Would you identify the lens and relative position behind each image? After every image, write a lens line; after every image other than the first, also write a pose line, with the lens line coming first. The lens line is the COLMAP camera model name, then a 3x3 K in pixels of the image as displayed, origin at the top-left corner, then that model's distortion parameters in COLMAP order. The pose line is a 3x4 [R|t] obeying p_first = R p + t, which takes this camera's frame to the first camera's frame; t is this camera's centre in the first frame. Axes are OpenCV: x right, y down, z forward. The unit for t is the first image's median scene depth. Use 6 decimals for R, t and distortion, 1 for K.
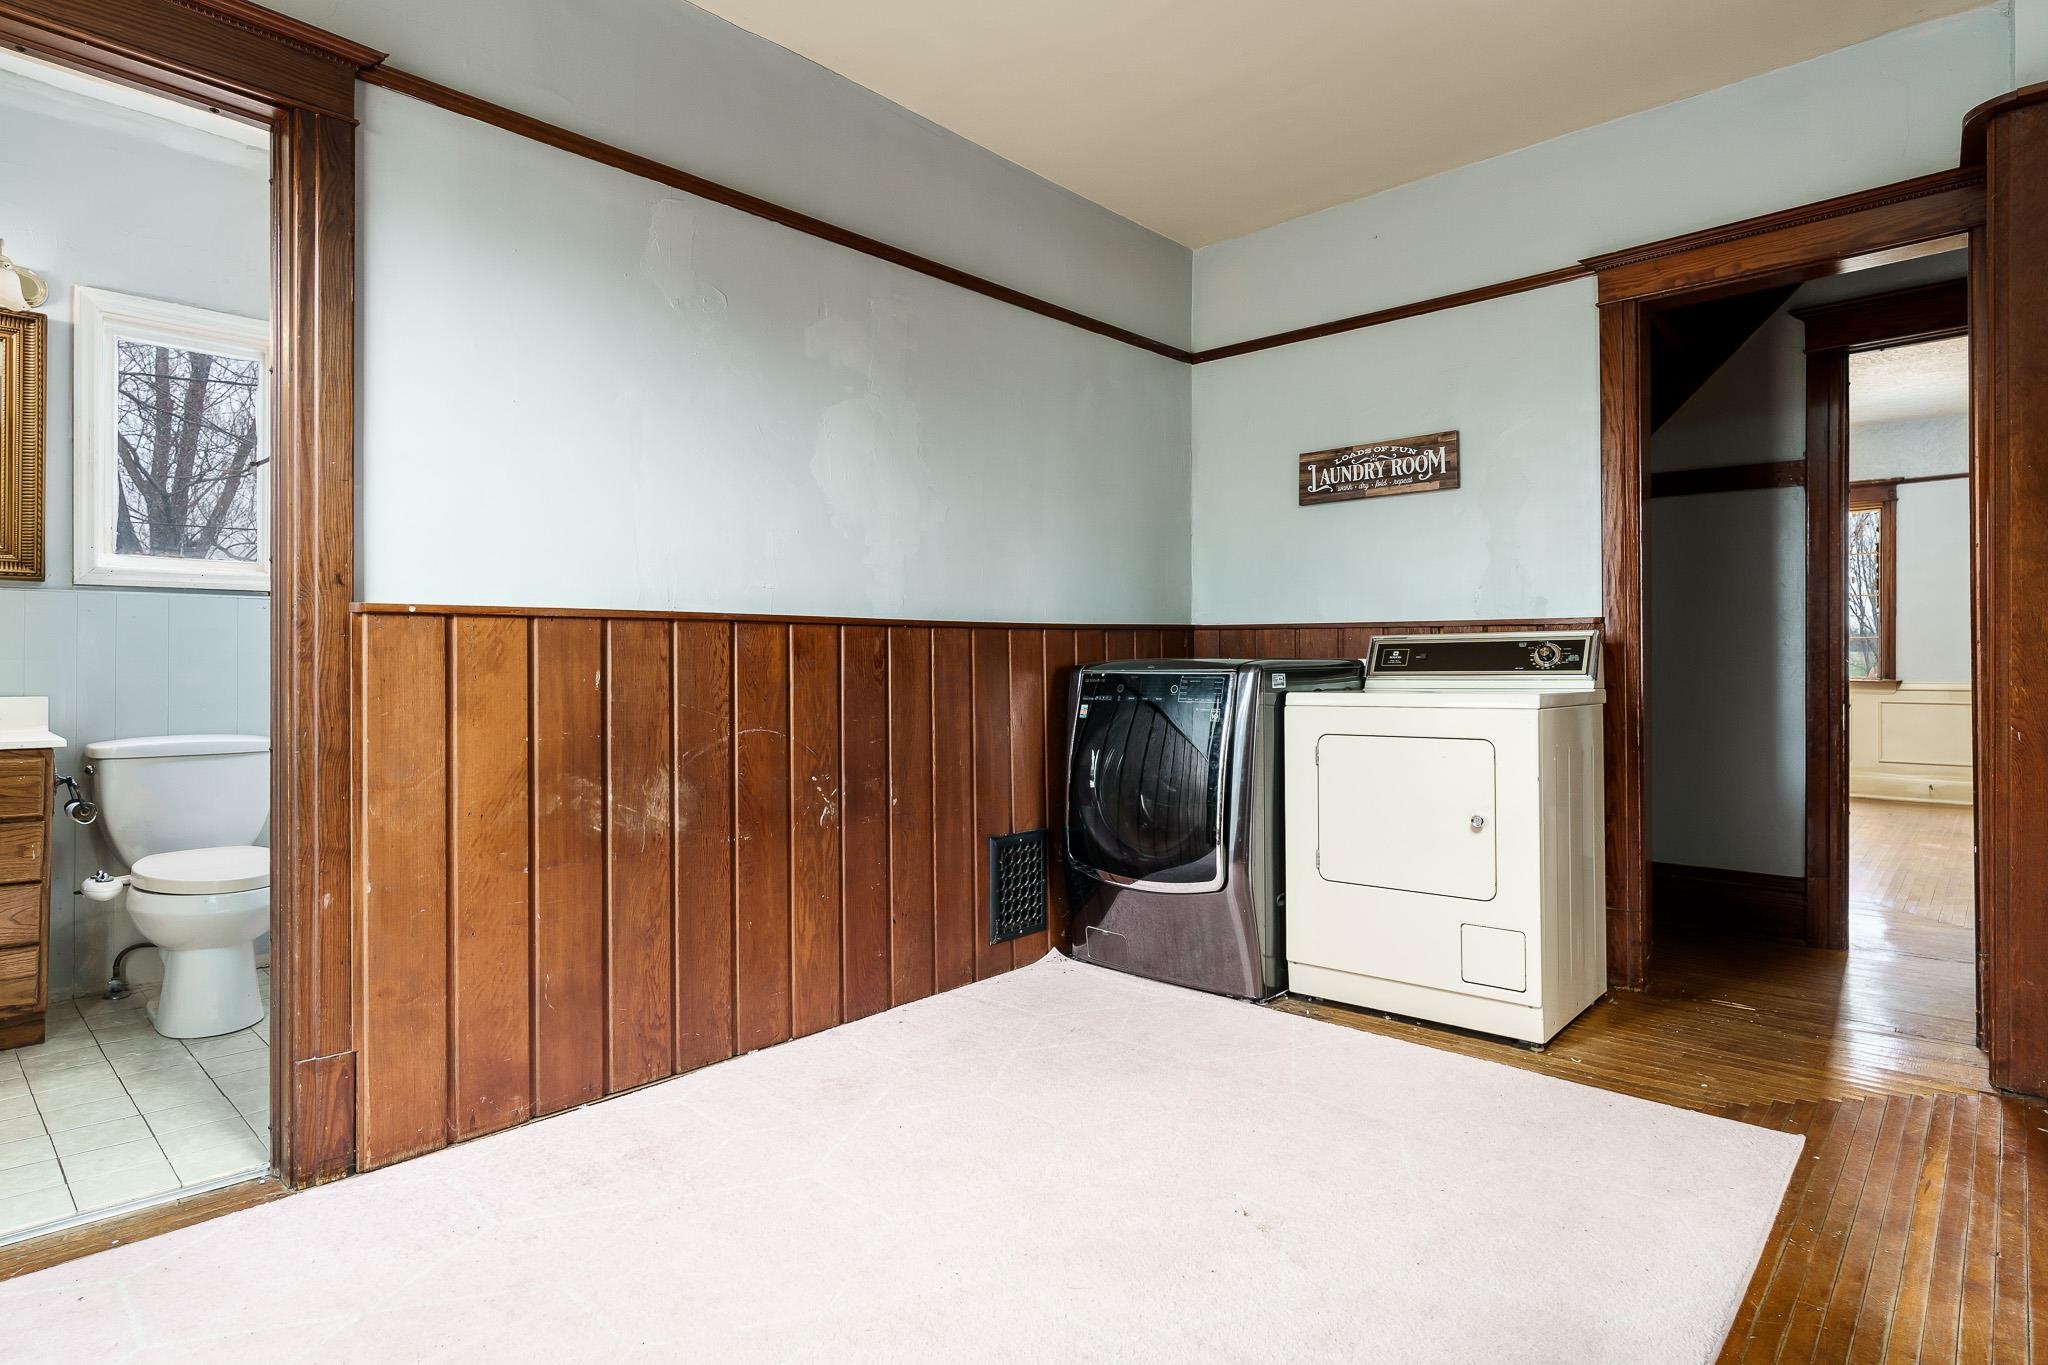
lens RADIAL K [[1088.0, 0, 1004.4], [0, 1088.0, 655.1], [0, 0, 1]] dist [0.000121, 0.000888]
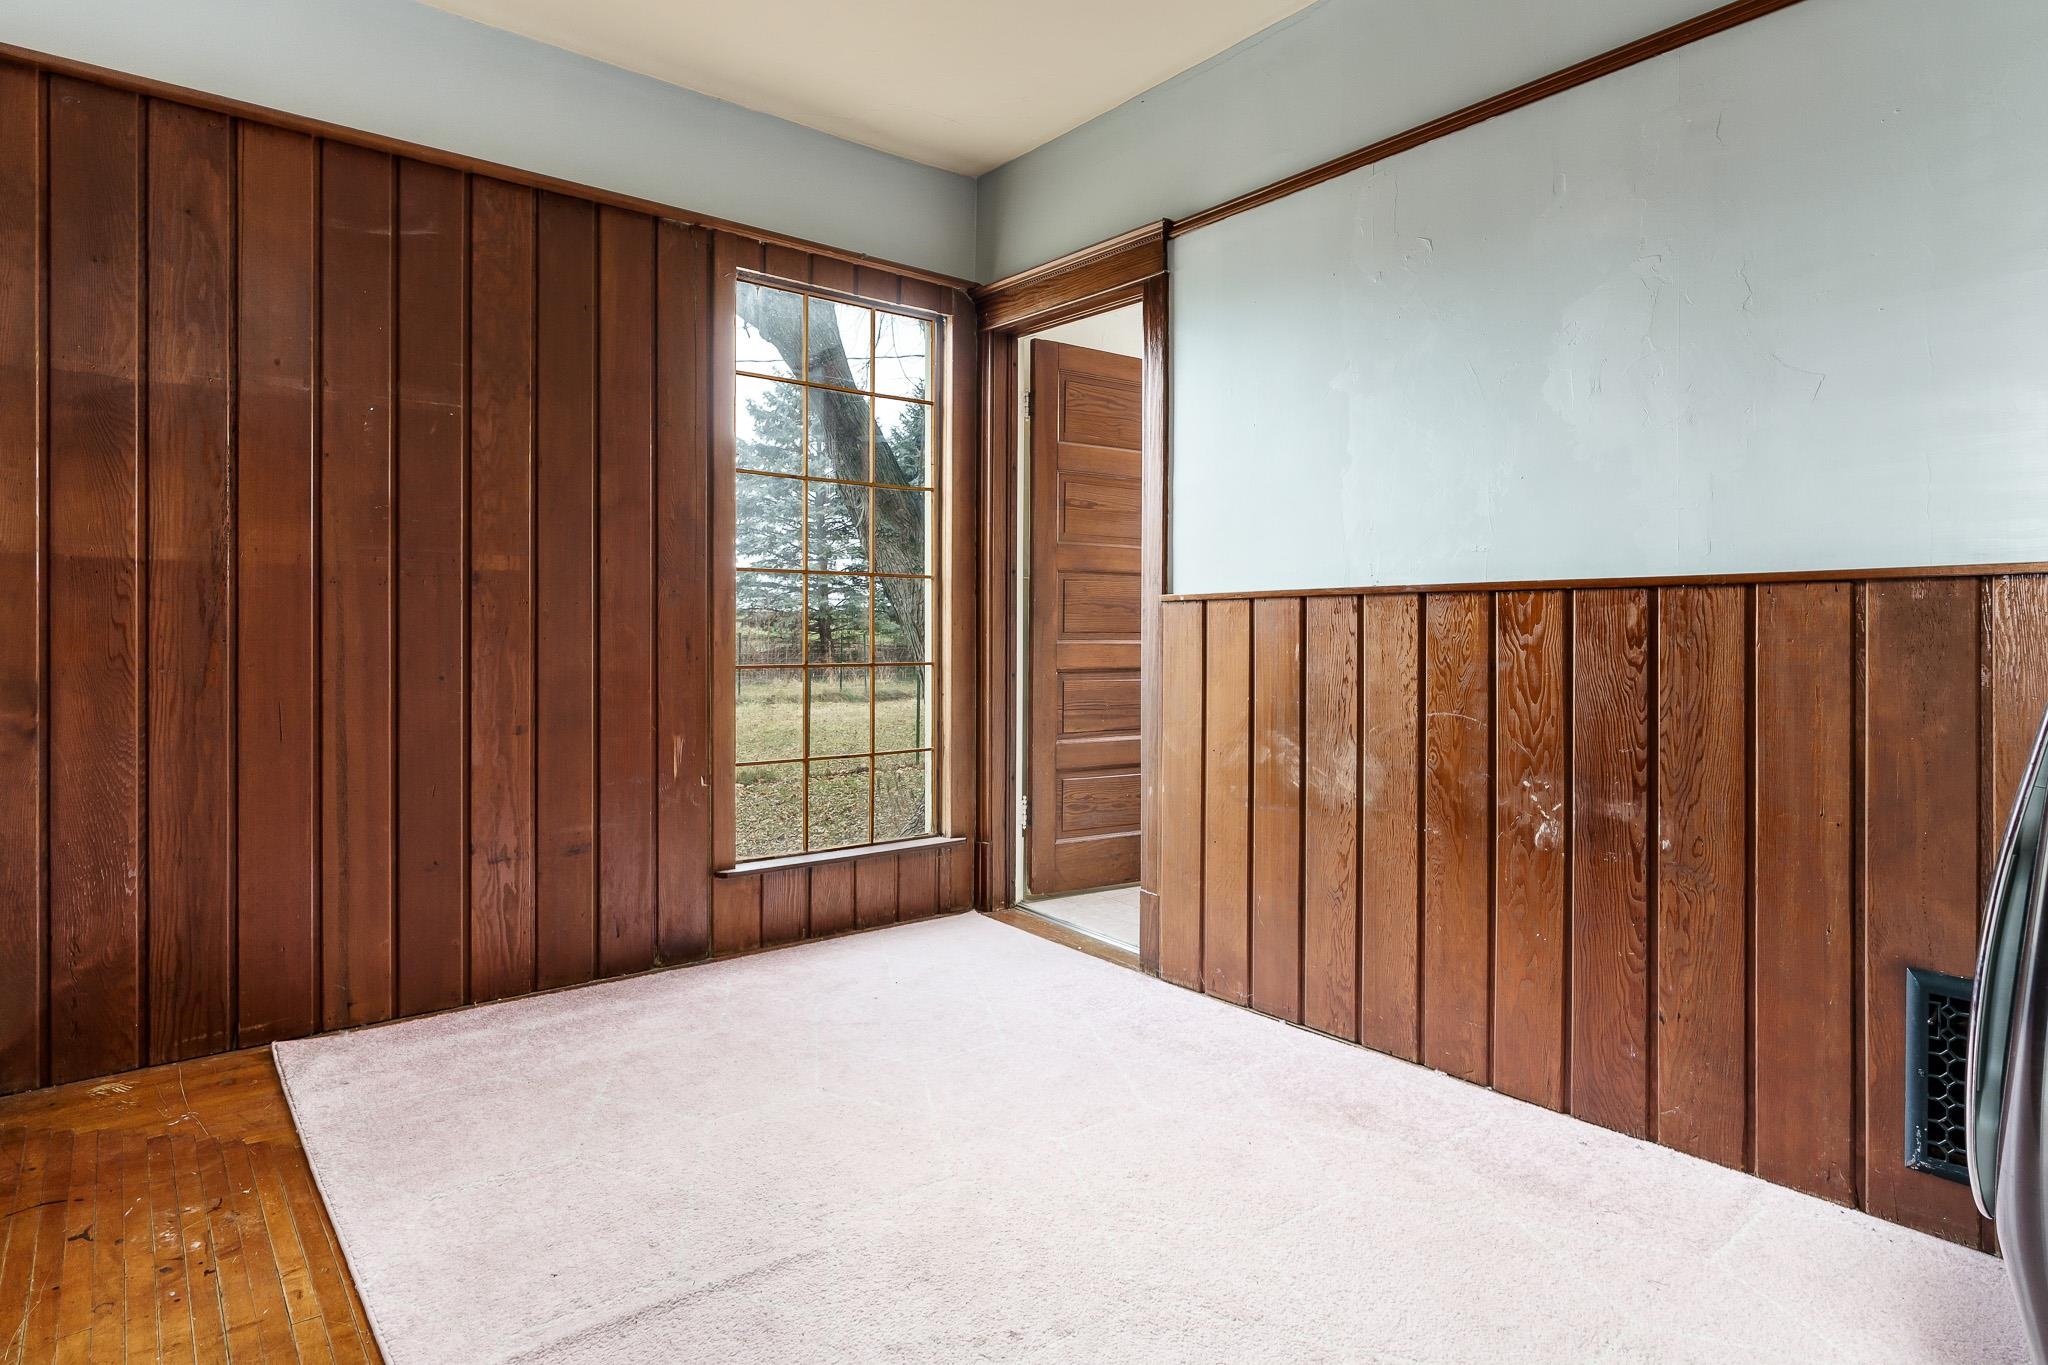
lens RADIAL K [[1079.9, 0, 1018.6], [0, 1079.9, 633.7], [0, 0, 1]] dist [-0.003061, 0.000623]
pose [[-0.117539, 0.004157, -0.993060, 0.707005], [0.004015, 0.999985, 0.003710, -0.001372], [0.993060, -0.003551, -0.117554, 0.778314]]
